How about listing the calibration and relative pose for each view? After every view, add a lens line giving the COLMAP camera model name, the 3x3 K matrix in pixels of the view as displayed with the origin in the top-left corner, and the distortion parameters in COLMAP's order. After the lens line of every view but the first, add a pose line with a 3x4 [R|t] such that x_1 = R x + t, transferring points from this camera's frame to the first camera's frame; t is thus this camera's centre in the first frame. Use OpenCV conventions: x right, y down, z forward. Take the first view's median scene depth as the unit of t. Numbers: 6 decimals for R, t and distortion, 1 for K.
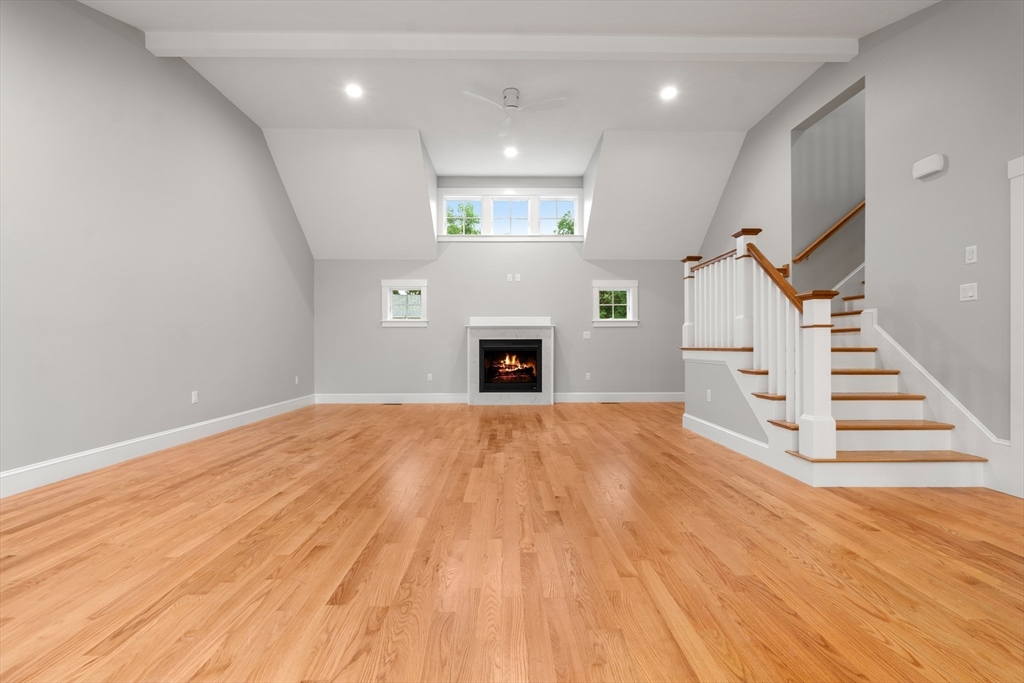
lens RADIAL K [[456.5, 0, 509.6], [0, 456.5, 346.9], [0, 0, 1]] dist [0.001401, -0.000160]
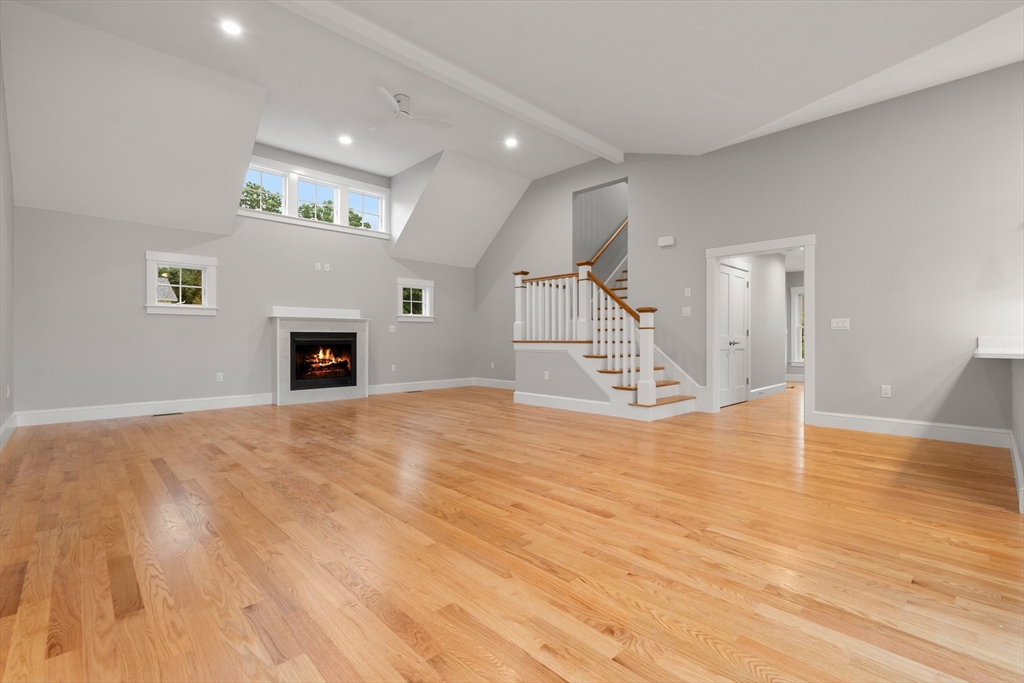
lens RADIAL K [[462.4, 0, 512.0], [0, 462.4, 341.5], [0, 0, 1]] dist [0.000263, 0.000047]
pose [[0.729960, -0.001679, 0.683488, -0.455911], [-0.000212, 0.999996, 0.002683, 0.000274], [-0.683490, -0.002103, 0.729957, 0.040093]]
